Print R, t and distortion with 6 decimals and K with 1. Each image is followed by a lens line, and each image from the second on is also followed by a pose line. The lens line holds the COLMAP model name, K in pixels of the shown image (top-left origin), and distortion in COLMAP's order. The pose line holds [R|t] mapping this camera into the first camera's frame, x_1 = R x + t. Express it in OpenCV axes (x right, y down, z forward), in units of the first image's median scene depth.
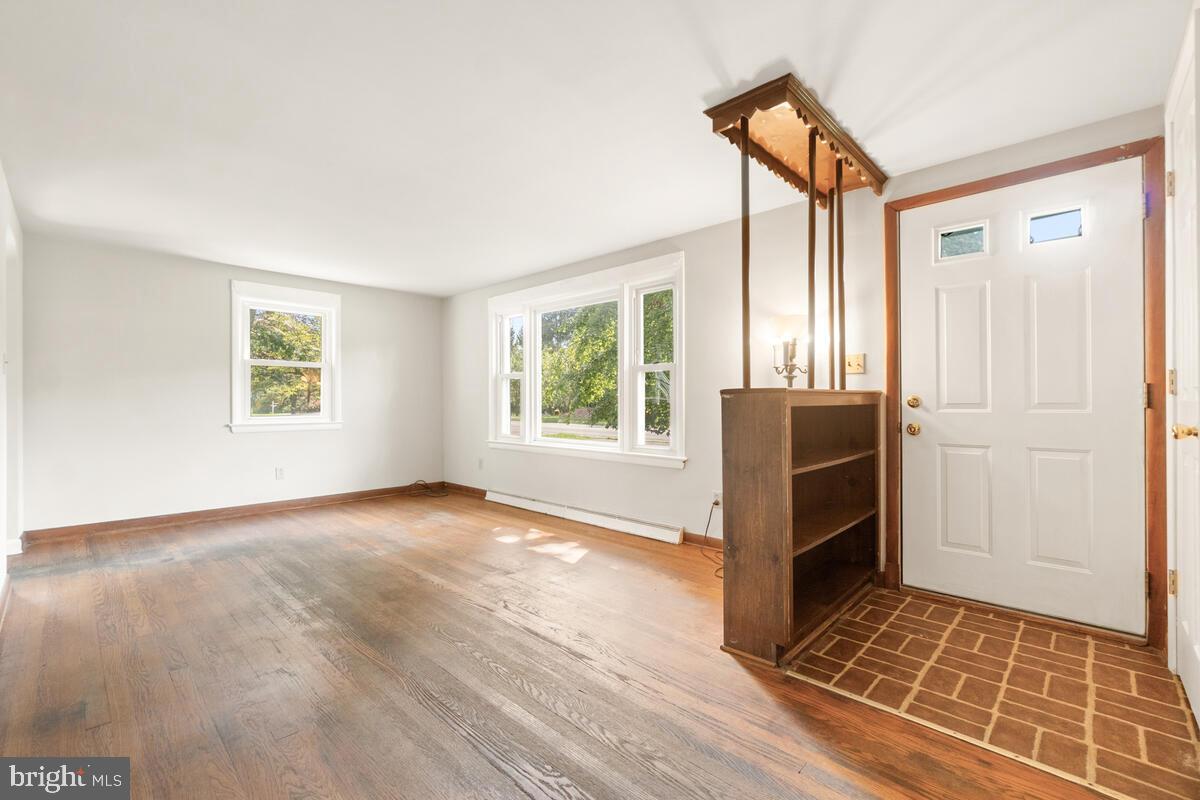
lens RADIAL K [[529.7, 0, 600.5], [0, 529.7, 400.6], [0, 0, 1]] dist [-0.005246, -0.002084]
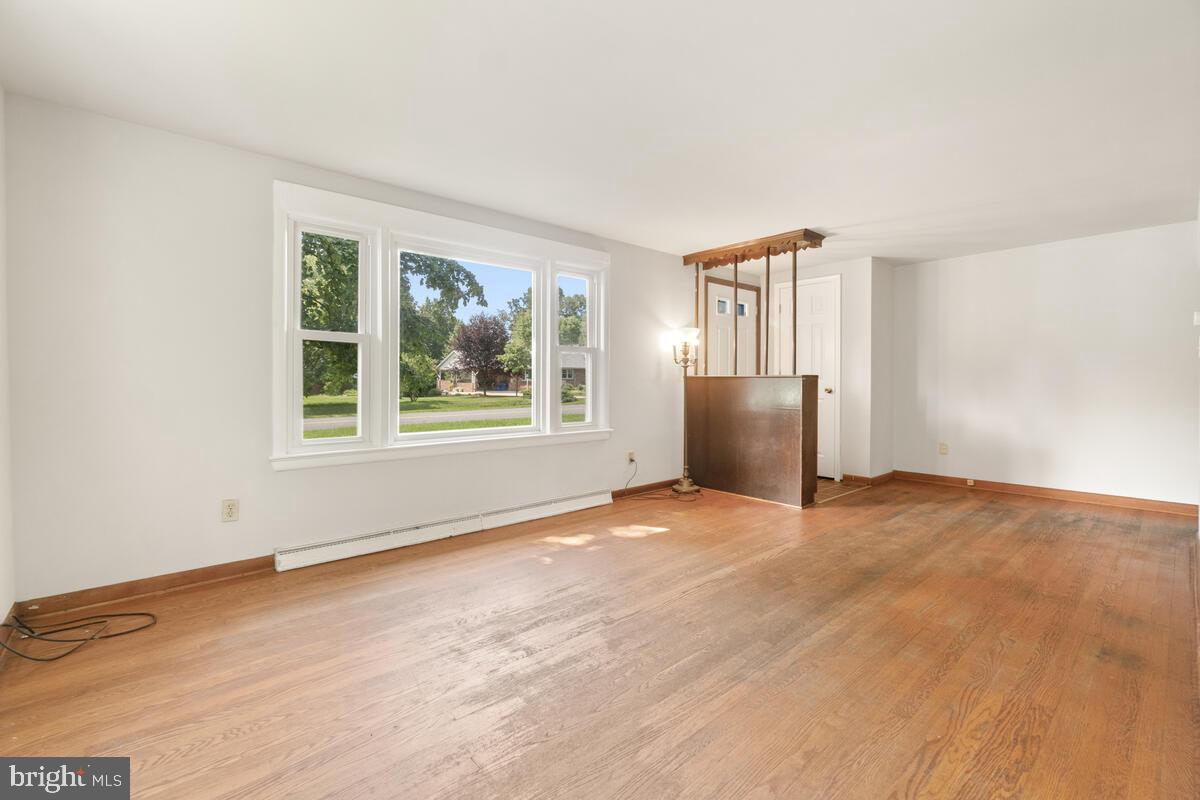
lens RADIAL K [[529.7, 0, 603.9], [0, 529.7, 389.3], [0, 0, 1]] dist [-0.005246, -0.002084]
pose [[0.058261, -0.013184, 0.998214, -1.003029], [-0.003118, 0.999906, 0.013388, 0.002569], [-0.998297, -0.003893, 0.058214, 0.927047]]
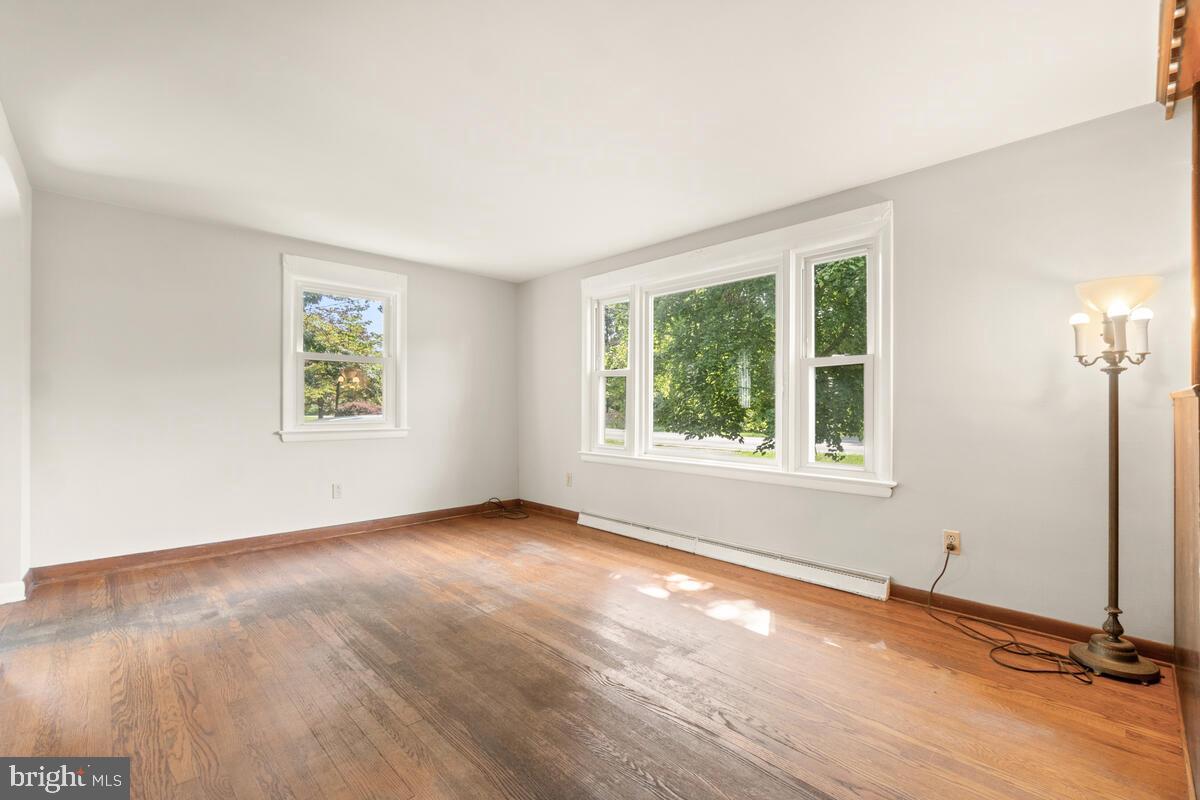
lens RADIAL K [[529.7, 0, 592.0], [0, 529.7, 402.7], [0, 0, 1]] dist [-0.005246, -0.002084]
pose [[0.999106, 0.003260, -0.042150, -0.223109], [-0.003327, 0.999993, -0.001530, -0.000031], [0.042145, 0.001669, 0.999110, 0.246053]]
